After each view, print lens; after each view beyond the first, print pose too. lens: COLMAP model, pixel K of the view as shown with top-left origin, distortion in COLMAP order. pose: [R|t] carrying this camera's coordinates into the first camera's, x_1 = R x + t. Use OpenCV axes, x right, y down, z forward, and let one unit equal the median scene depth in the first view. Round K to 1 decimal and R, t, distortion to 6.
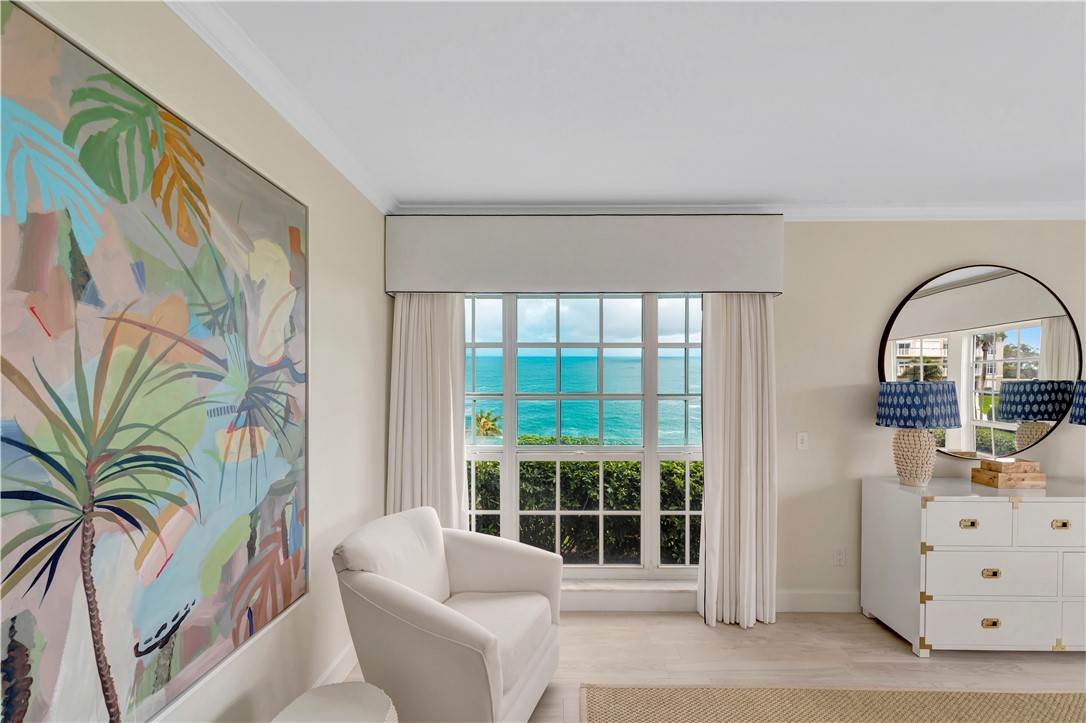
lens RADIAL K [[457.0, 0, 543.8], [0, 457.0, 392.5], [0, 0, 1]] dist [0.002142, 0.000489]
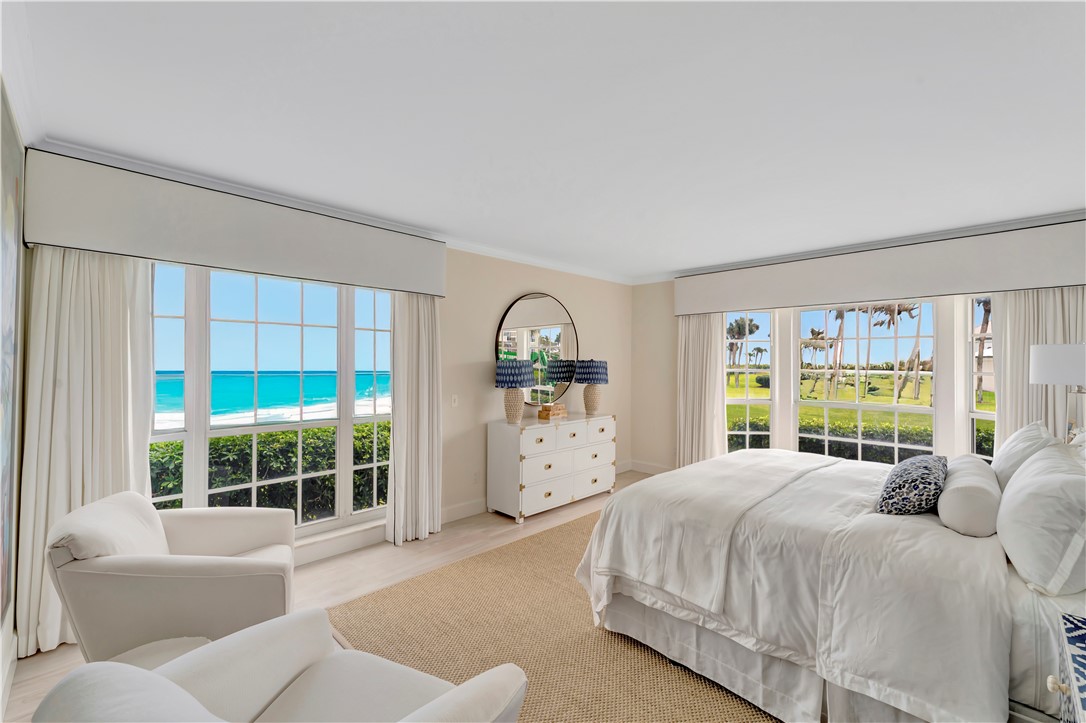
lens RADIAL K [[436.3, 0, 543.0], [0, 436.3, 361.5], [0, 0, 1]] dist [-0.007375, -0.000037]
pose [[0.698520, 0.005953, 0.715566, -0.232183], [0.005568, 0.999890, -0.013754, 0.003859], [-0.715569, 0.013592, 0.698410, -0.163161]]
